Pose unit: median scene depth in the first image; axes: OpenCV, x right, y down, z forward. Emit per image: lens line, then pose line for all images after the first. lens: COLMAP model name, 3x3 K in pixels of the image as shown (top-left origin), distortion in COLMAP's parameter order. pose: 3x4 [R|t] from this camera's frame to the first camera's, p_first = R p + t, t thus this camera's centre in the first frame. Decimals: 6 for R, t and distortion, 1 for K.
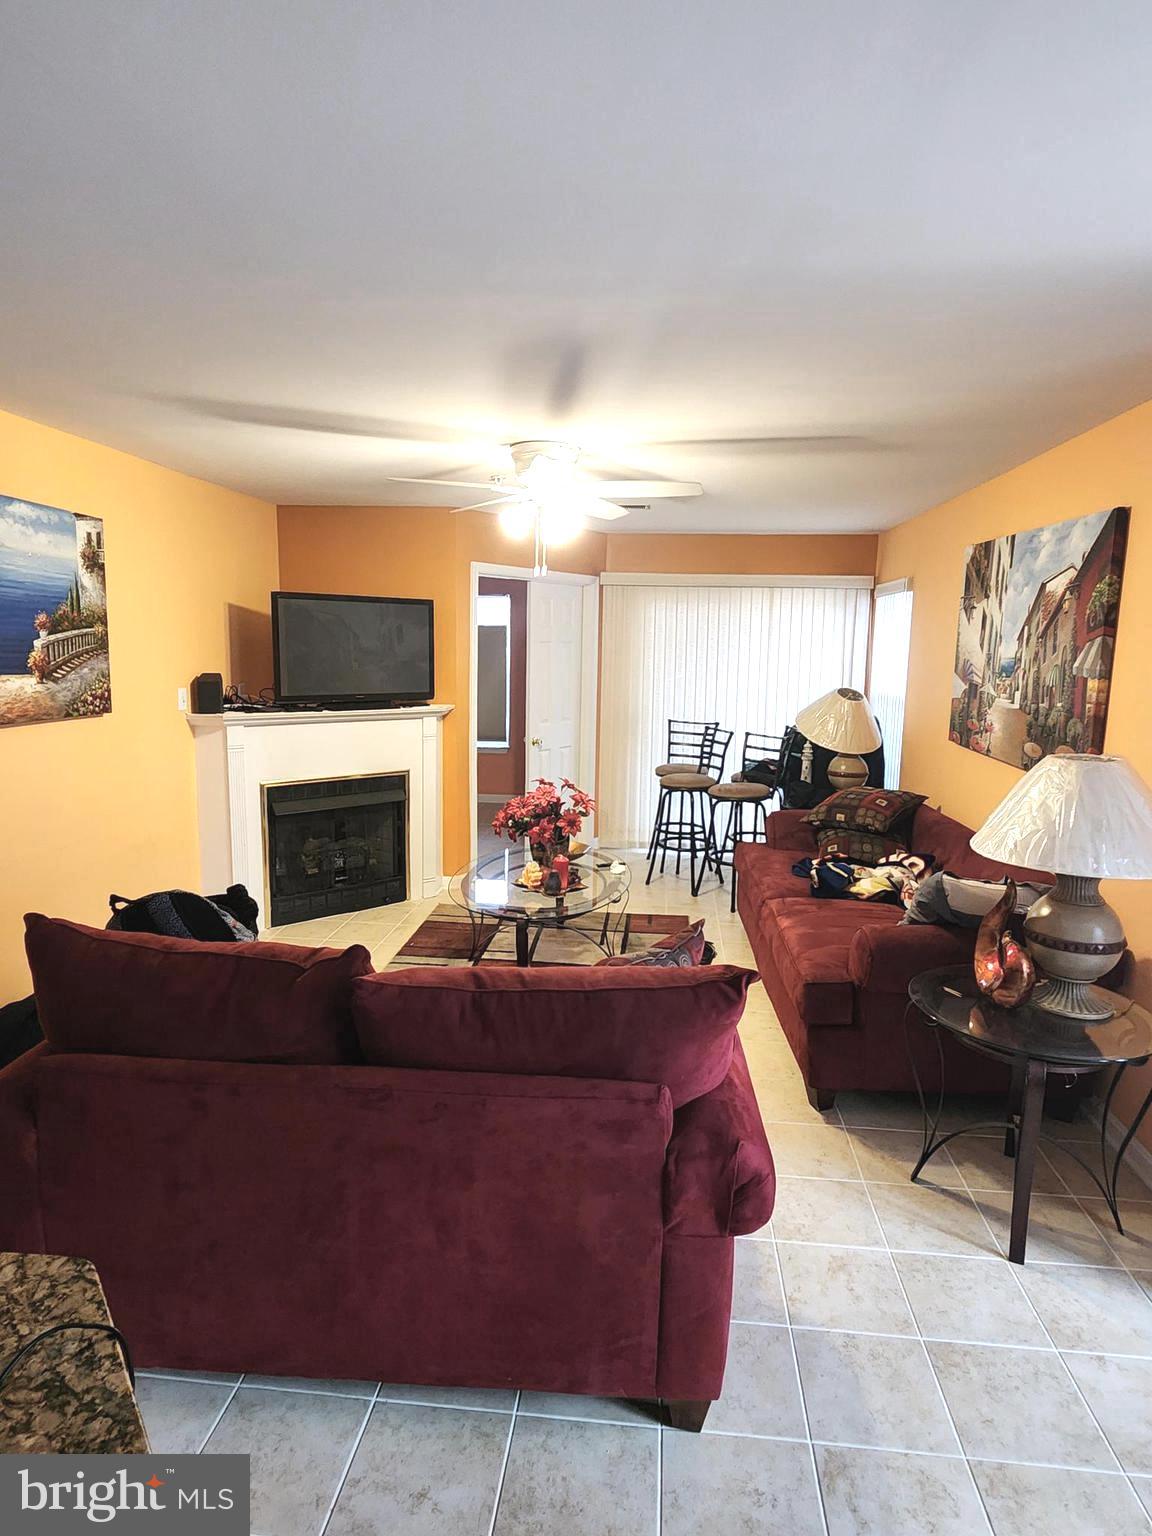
lens RADIAL K [[867.8, 0, 576.5], [0, 867.8, 766.6], [0, 0, 1]] dist [0.000526, -0.000284]
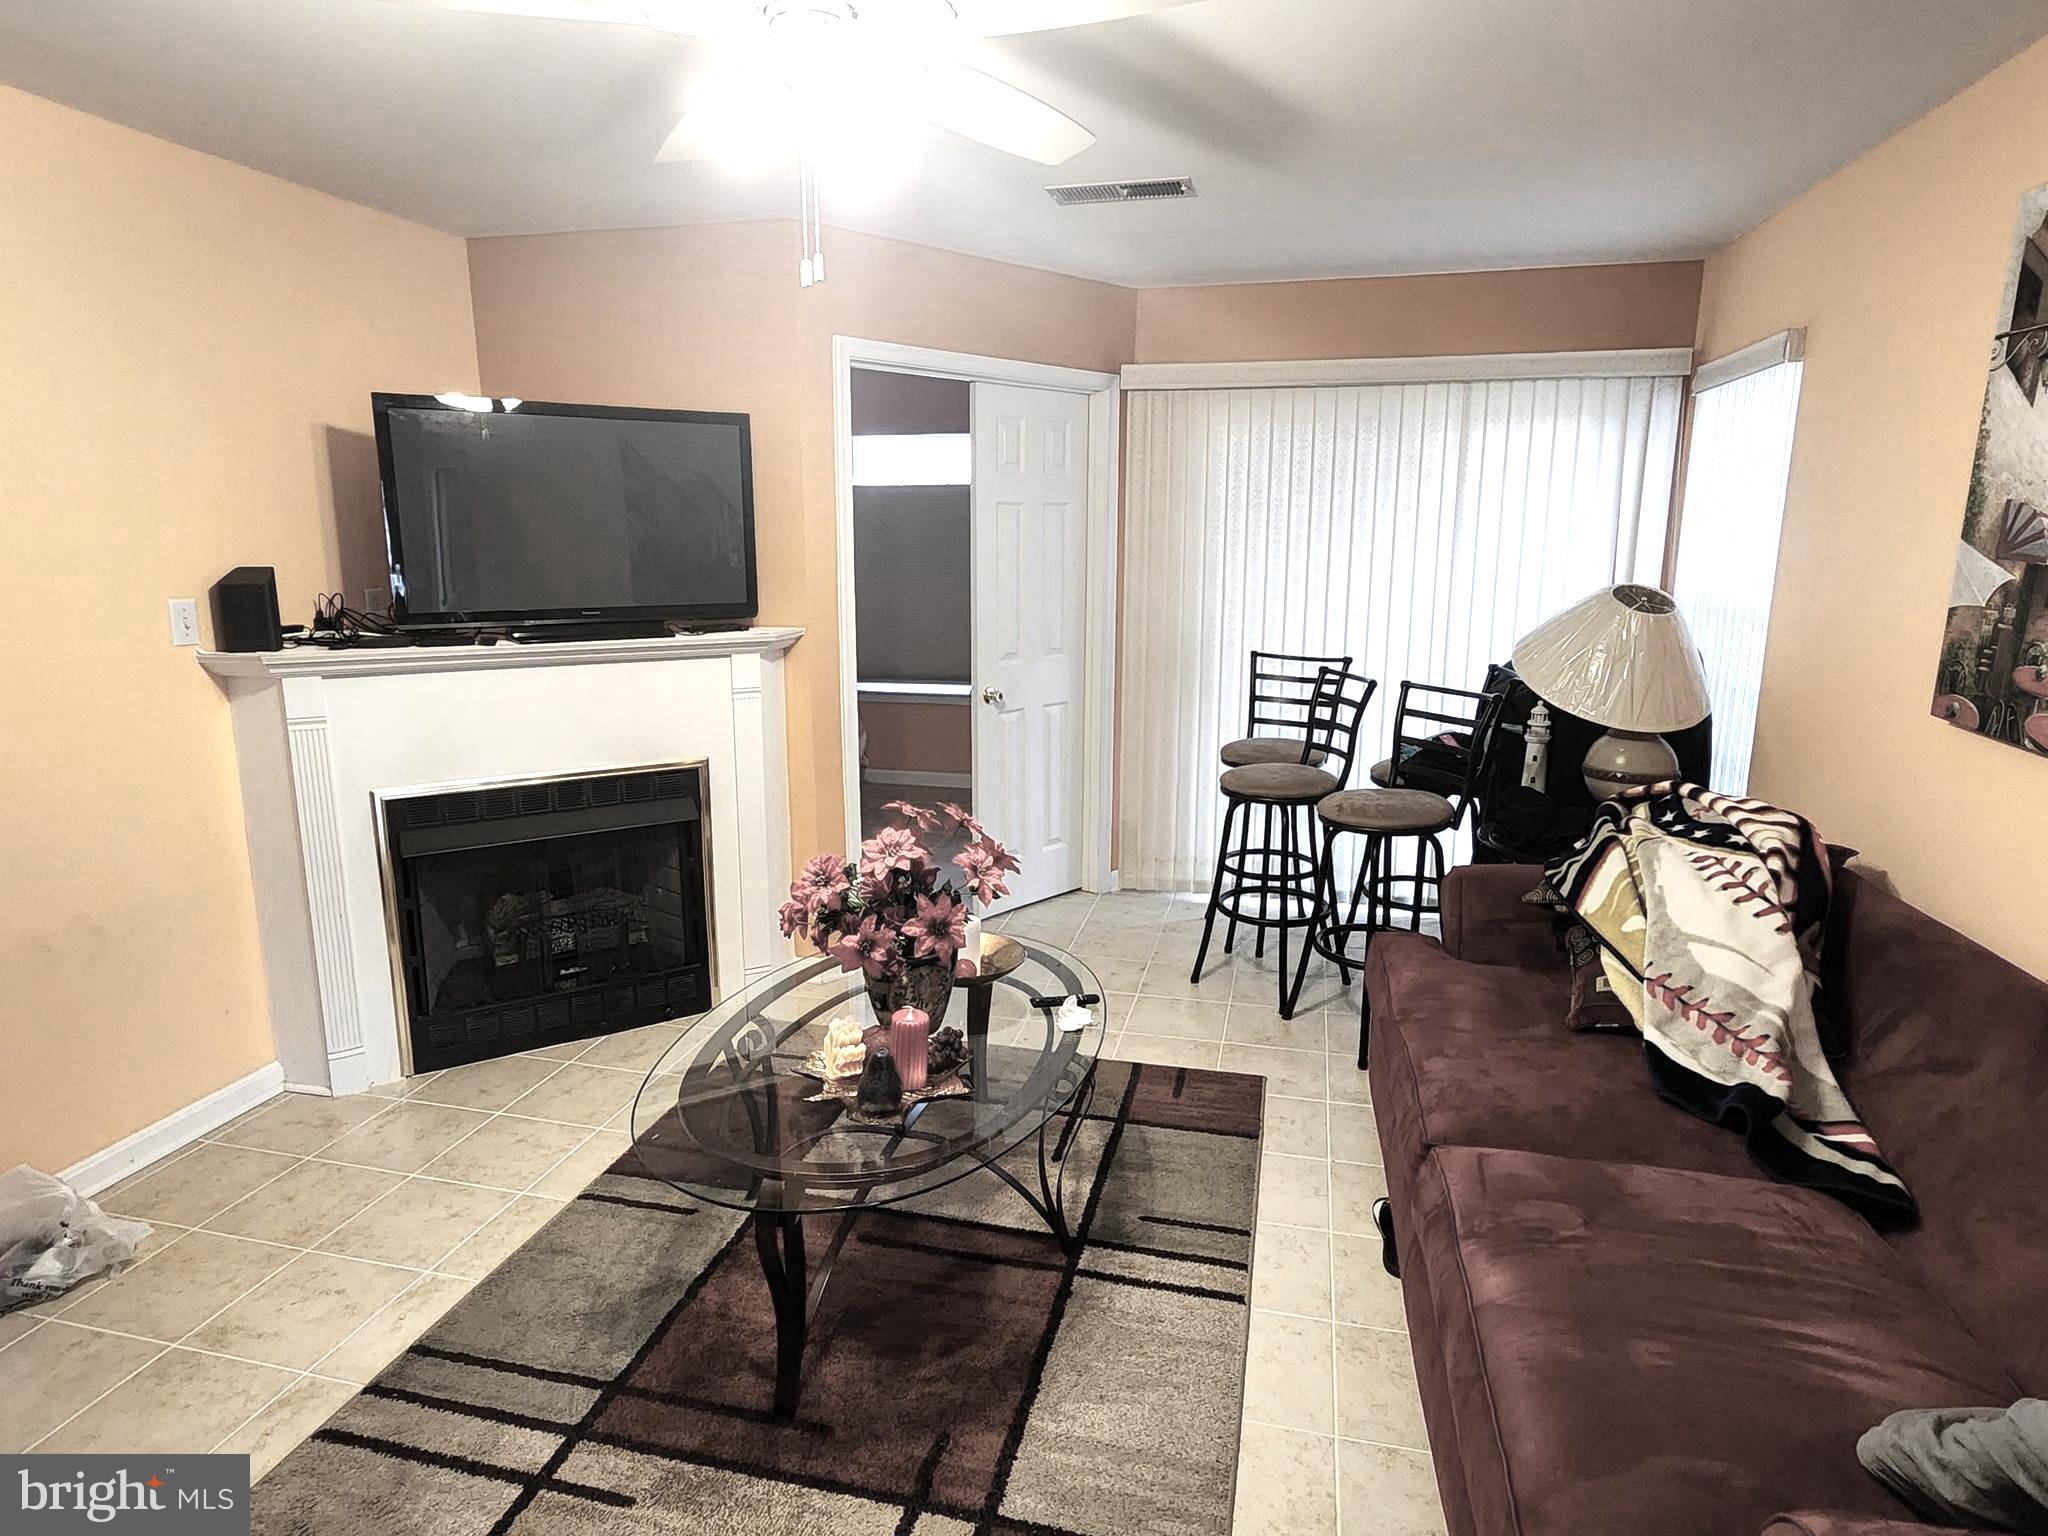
lens RADIAL K [[1159.1, 0, 1017.3], [0, 1159.1, 774.3], [0, 0, 1]] dist [-0.000237, 0.000404]
pose [[0.990186, 0.011962, -0.139243, 0.104647], [-0.003152, 0.997988, 0.063323, -0.039777], [0.139721, -0.062263, 0.988231, 0.472782]]
